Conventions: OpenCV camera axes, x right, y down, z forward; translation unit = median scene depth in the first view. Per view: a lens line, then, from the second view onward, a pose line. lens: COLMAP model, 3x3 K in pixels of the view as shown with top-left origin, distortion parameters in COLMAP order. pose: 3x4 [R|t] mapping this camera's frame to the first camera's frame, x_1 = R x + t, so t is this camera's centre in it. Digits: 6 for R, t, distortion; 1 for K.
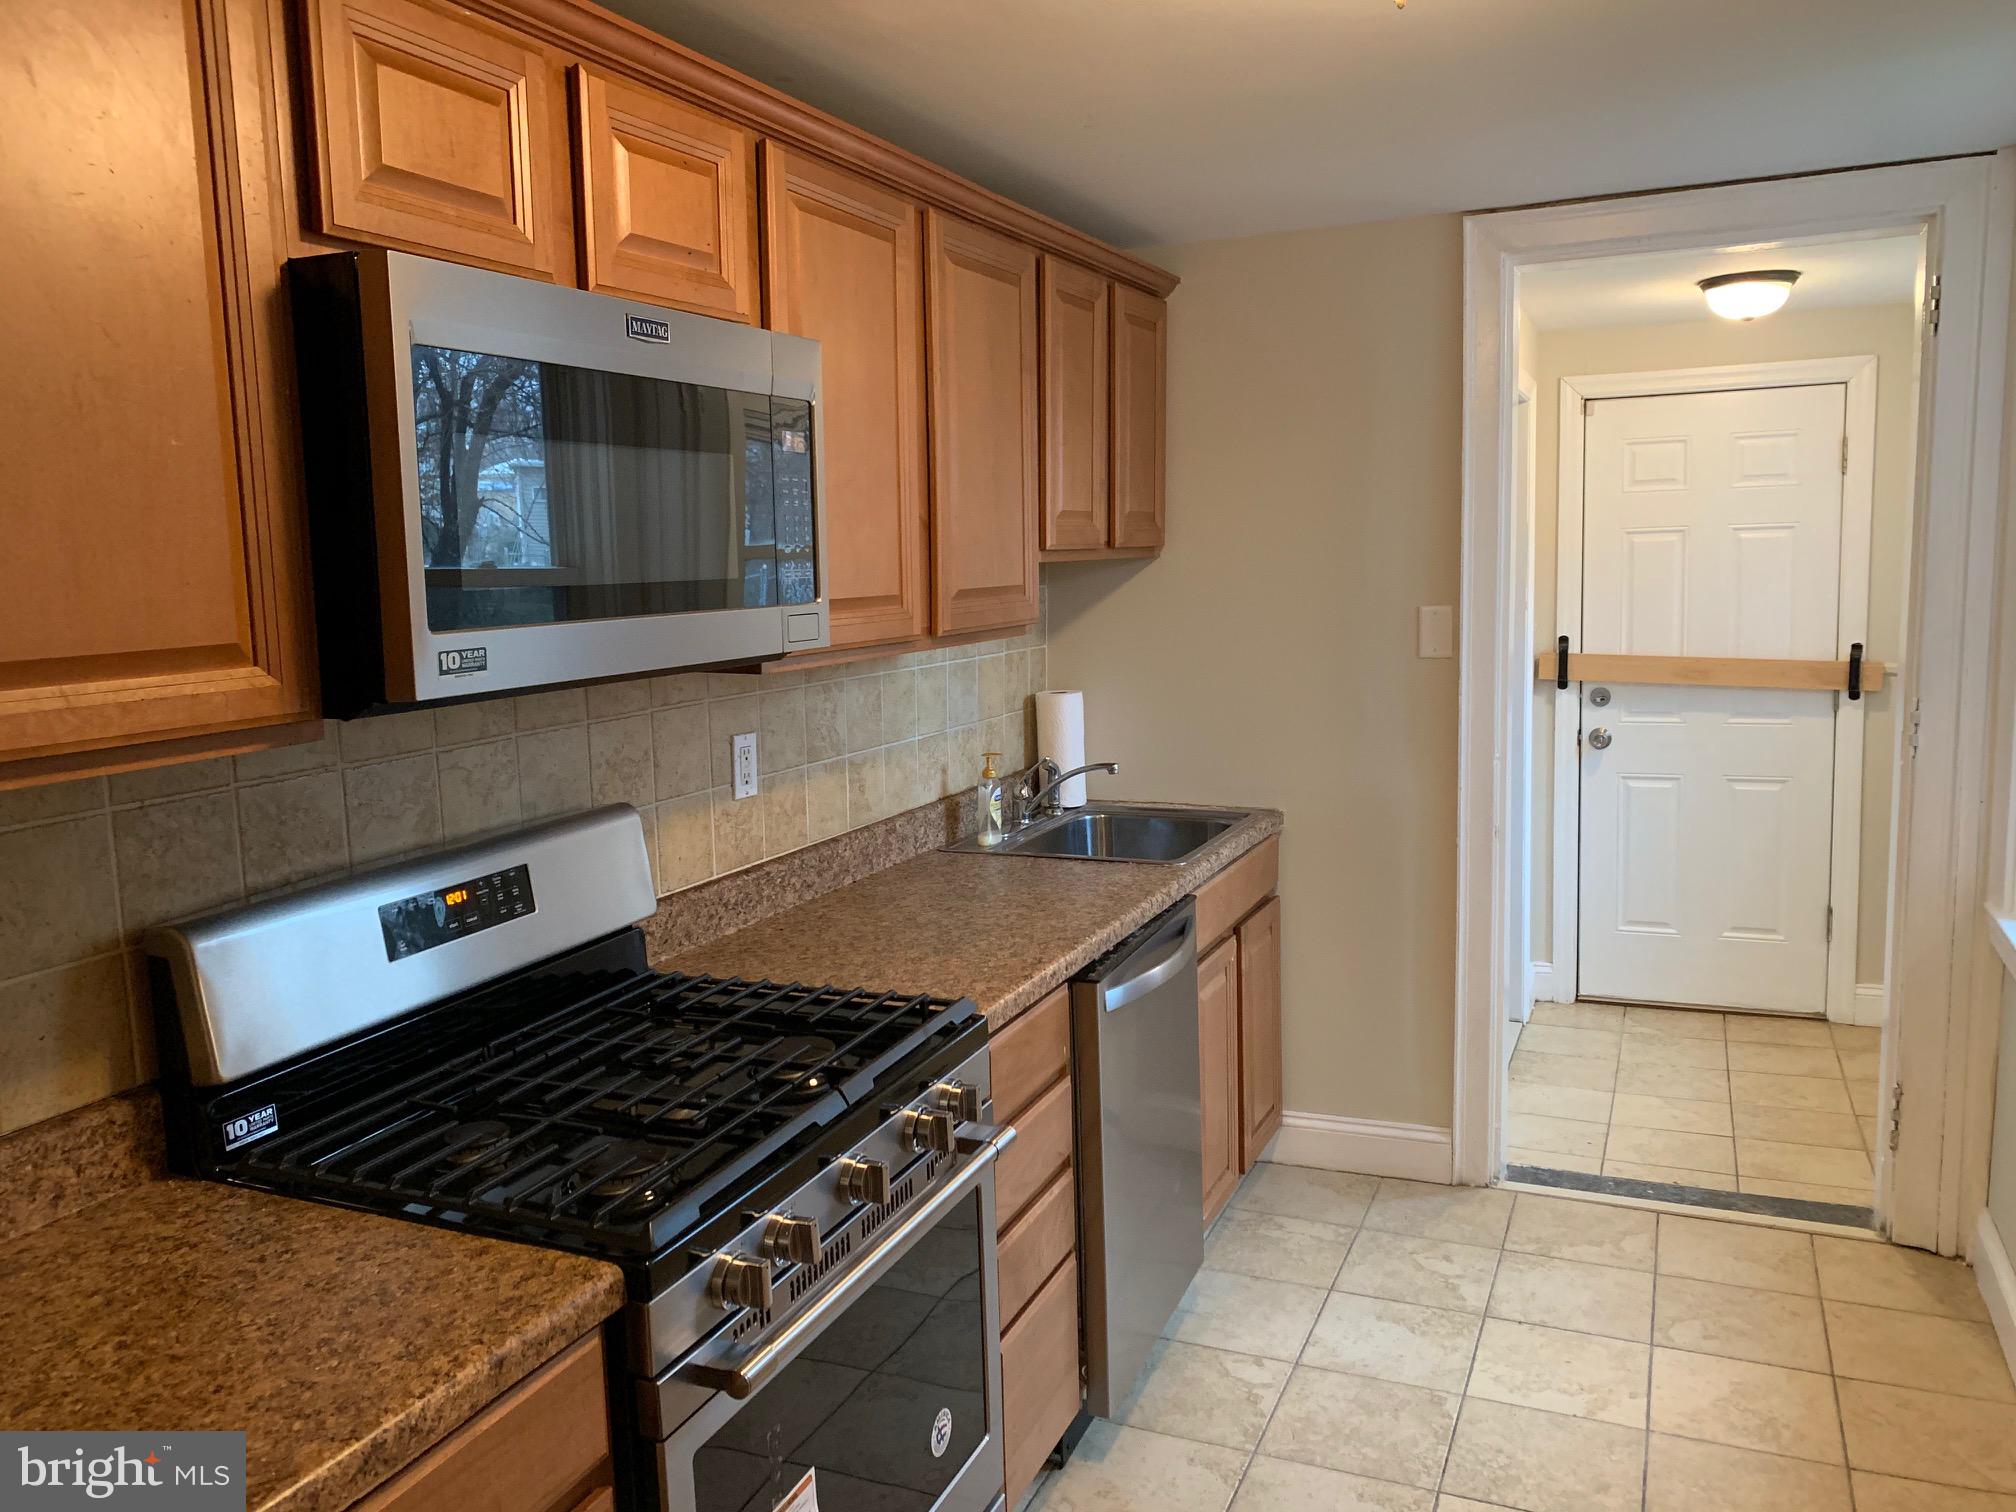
lens RADIAL K [[1542.0, 0, 997.7], [0, 1542.0, 725.7], [0, 0, 1]] dist [0.108455, -0.173560]
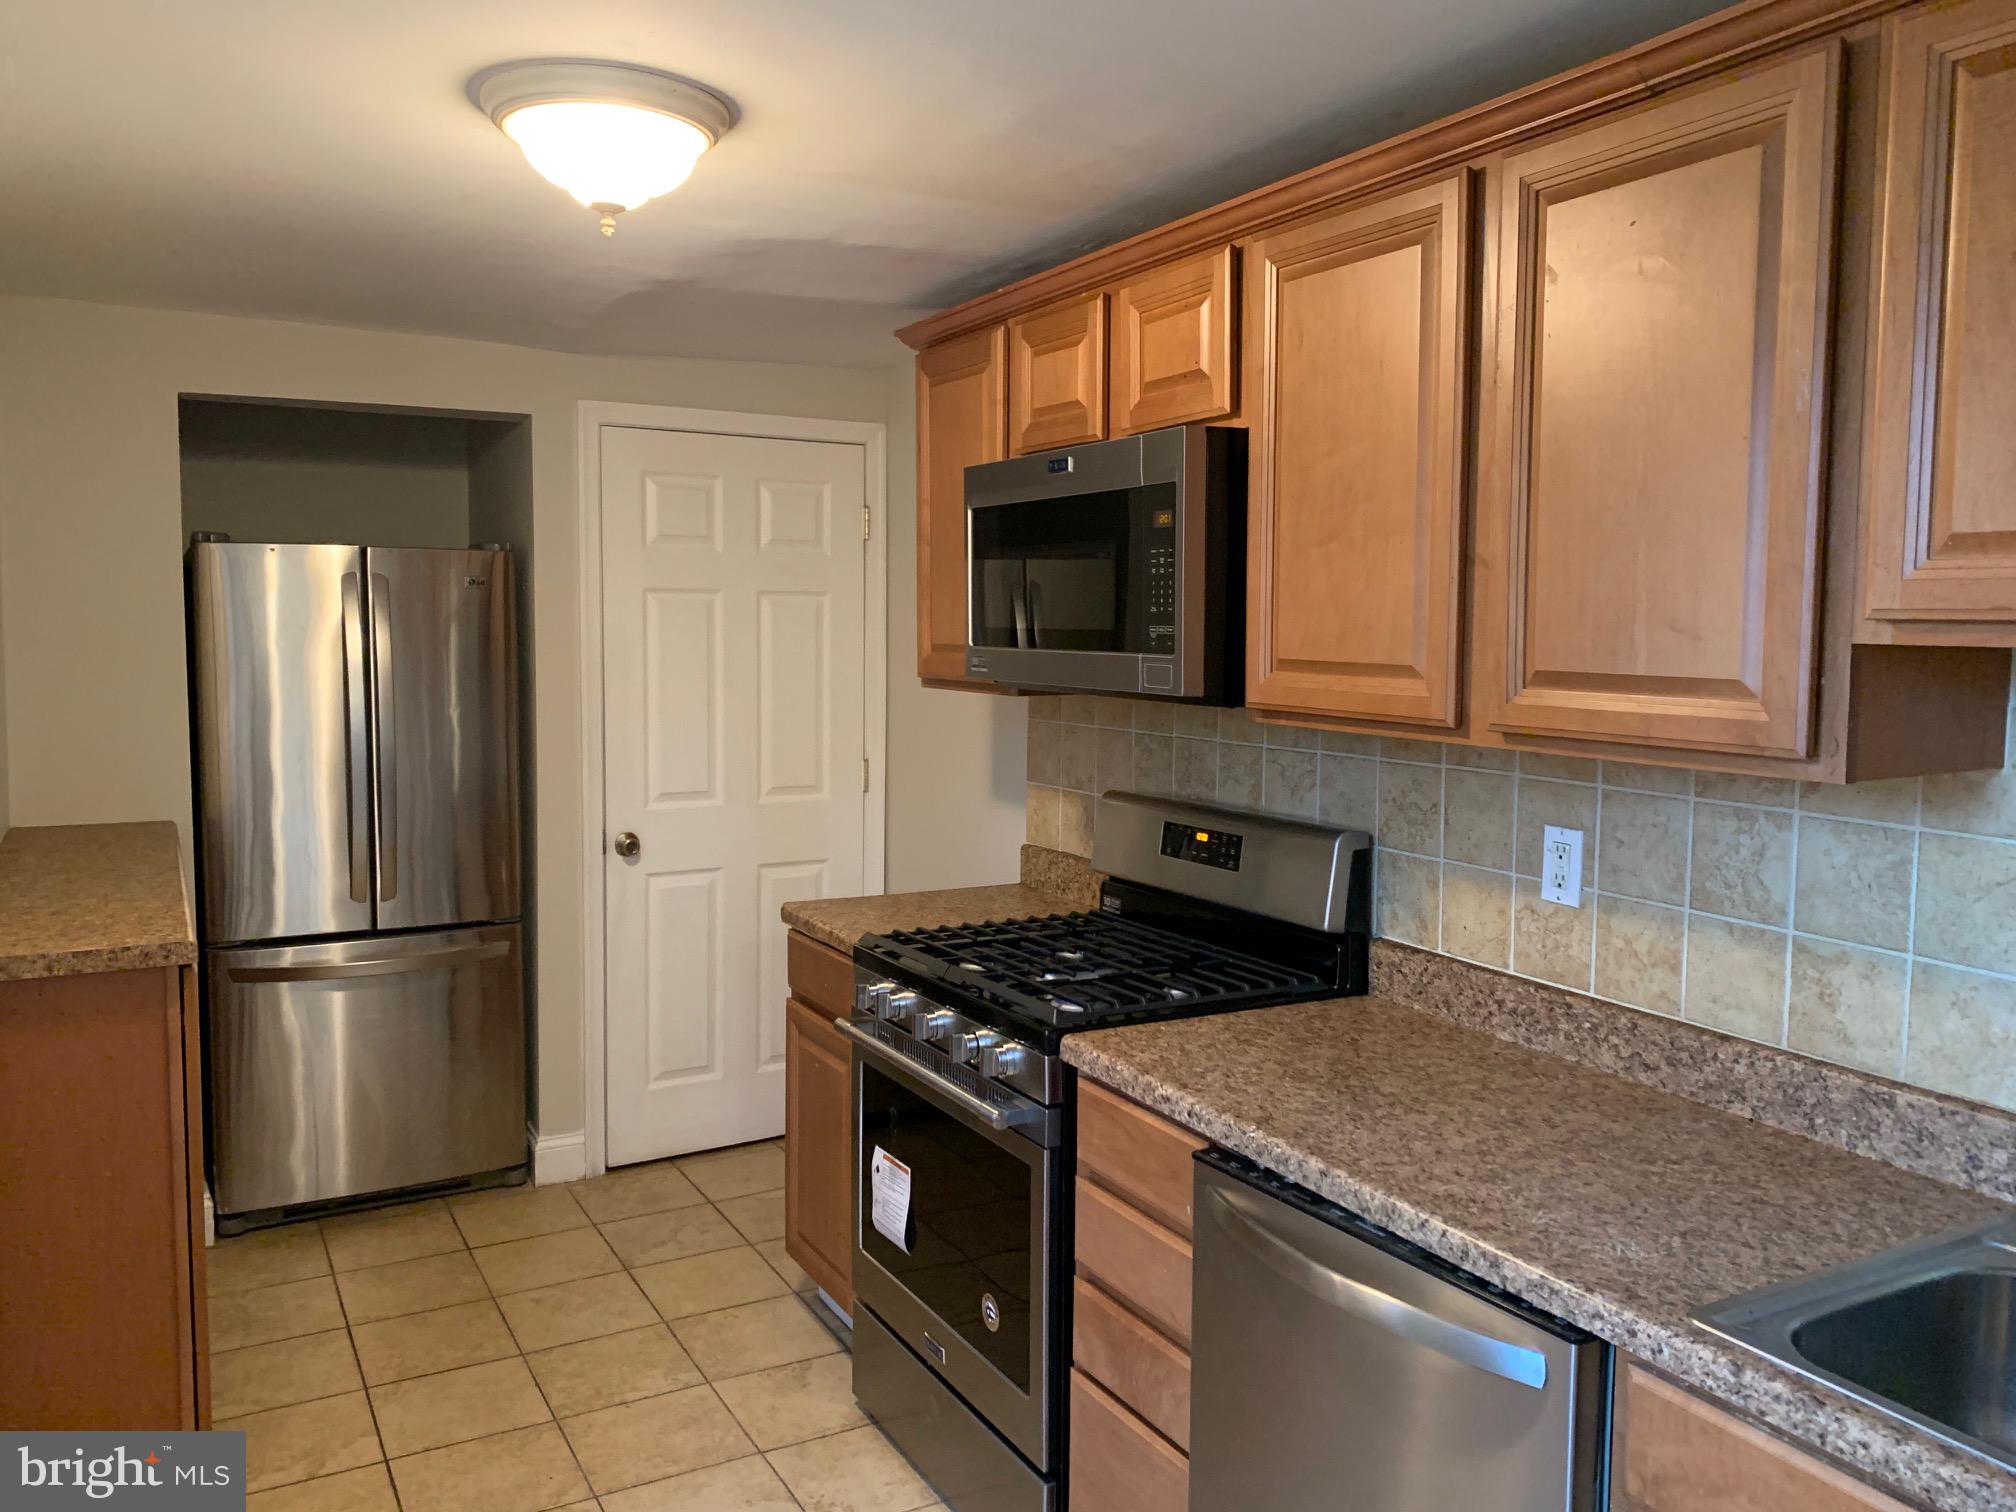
lens RADIAL K [[1542.0, 0, 997.7], [0, 1542.0, 725.7], [0, 0, 1]] dist [0.108455, -0.173560]
pose [[-0.613254, 0.077682, -0.786057, 0.712856], [-0.081815, 0.983553, 0.161028, -0.166888], [0.785637, 0.163063, -0.596812, 1.312661]]
